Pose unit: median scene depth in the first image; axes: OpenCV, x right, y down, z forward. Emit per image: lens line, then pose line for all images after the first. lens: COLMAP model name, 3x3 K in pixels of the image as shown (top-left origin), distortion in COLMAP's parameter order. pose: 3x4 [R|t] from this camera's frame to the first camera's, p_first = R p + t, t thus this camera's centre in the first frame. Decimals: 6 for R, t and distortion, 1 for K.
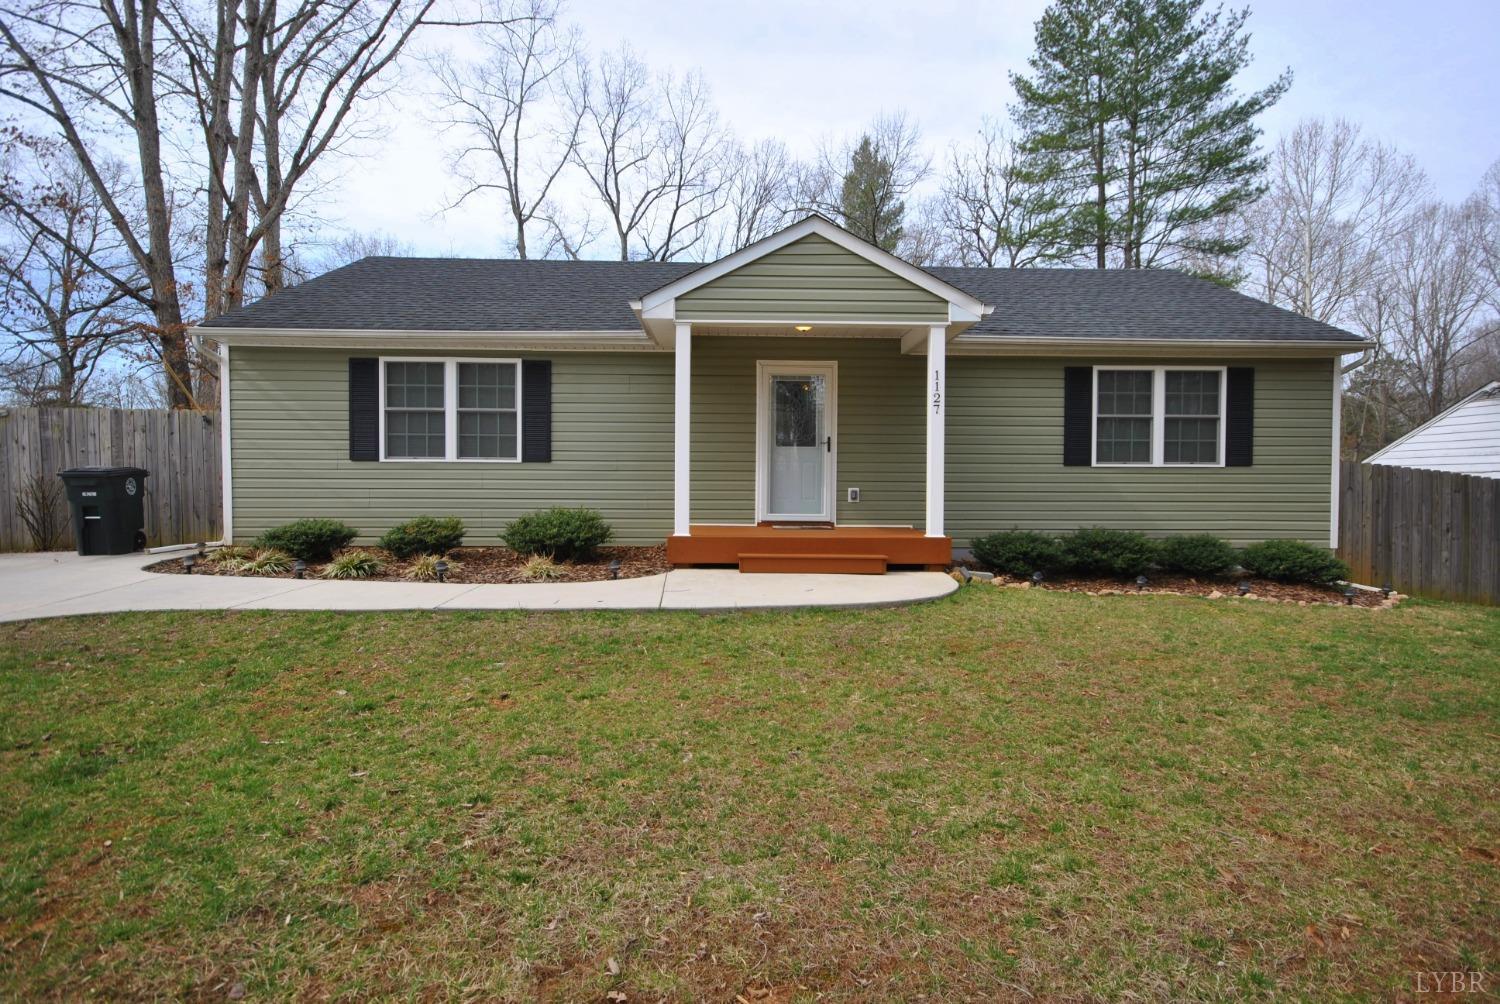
lens RADIAL K [[764.1, 0, 750.0], [0, 764.1, 502.0], [0, 0, 1]] dist [0.016014, -0.000327]
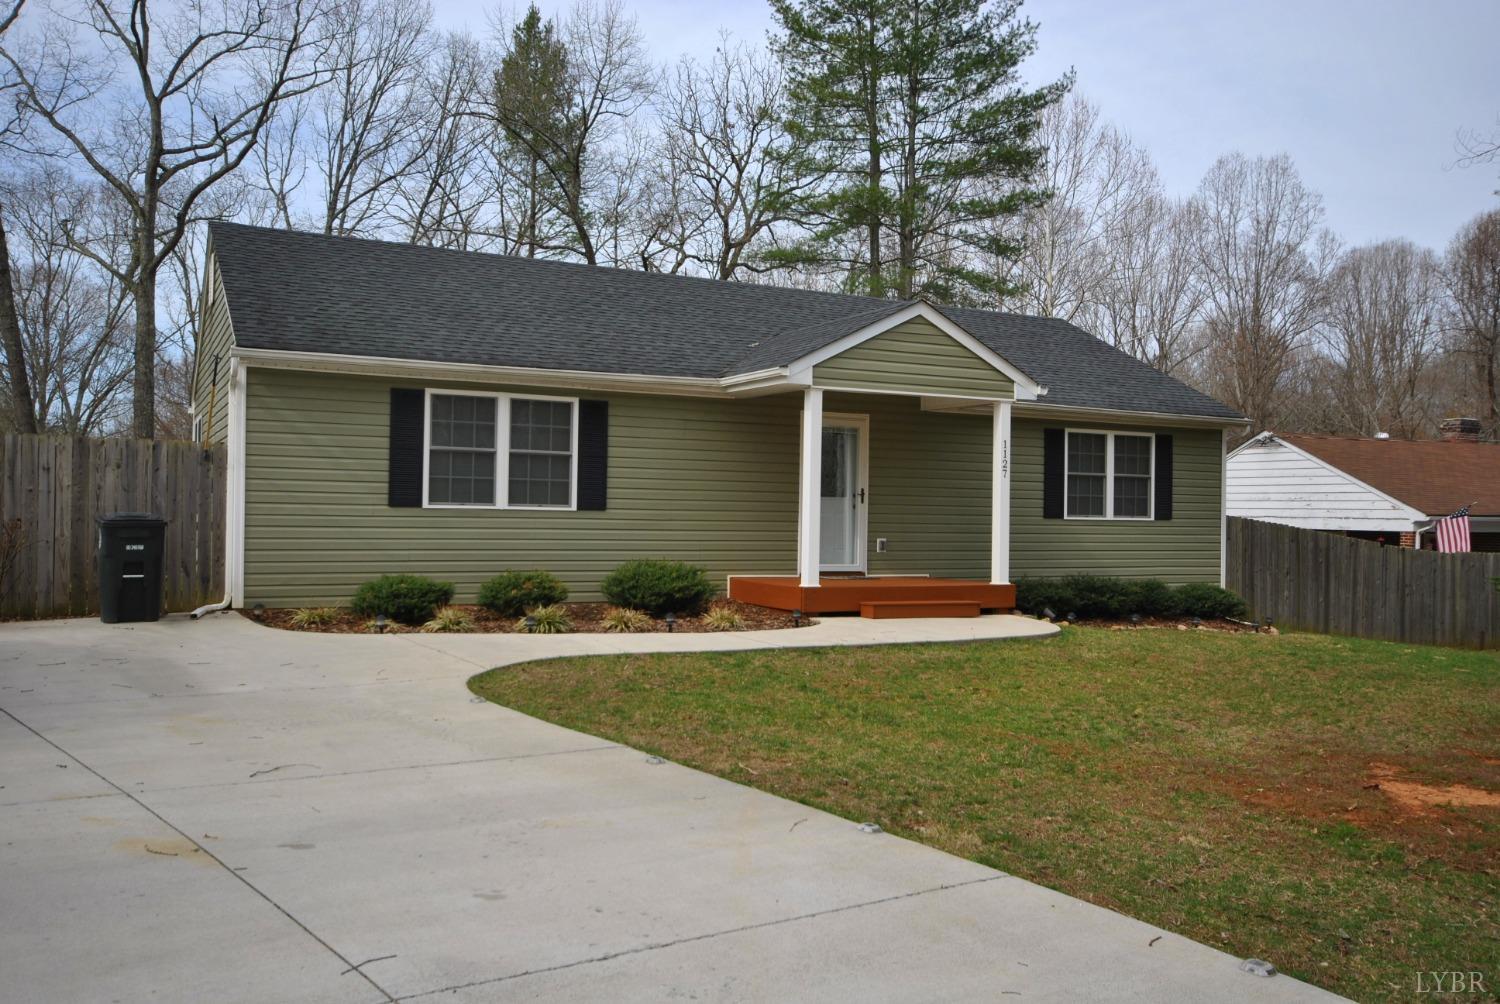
lens RADIAL K [[1244.7, 0, 771.4], [0, 1244.7, 499.2], [0, 0, 1]] dist [0.016099, 0.014633]
pose [[0.899308, 0.015074, 0.437055, -0.740103], [-0.001826, 0.999526, -0.030716, -0.019700], [-0.437311, 0.026825, 0.898910, -0.443134]]
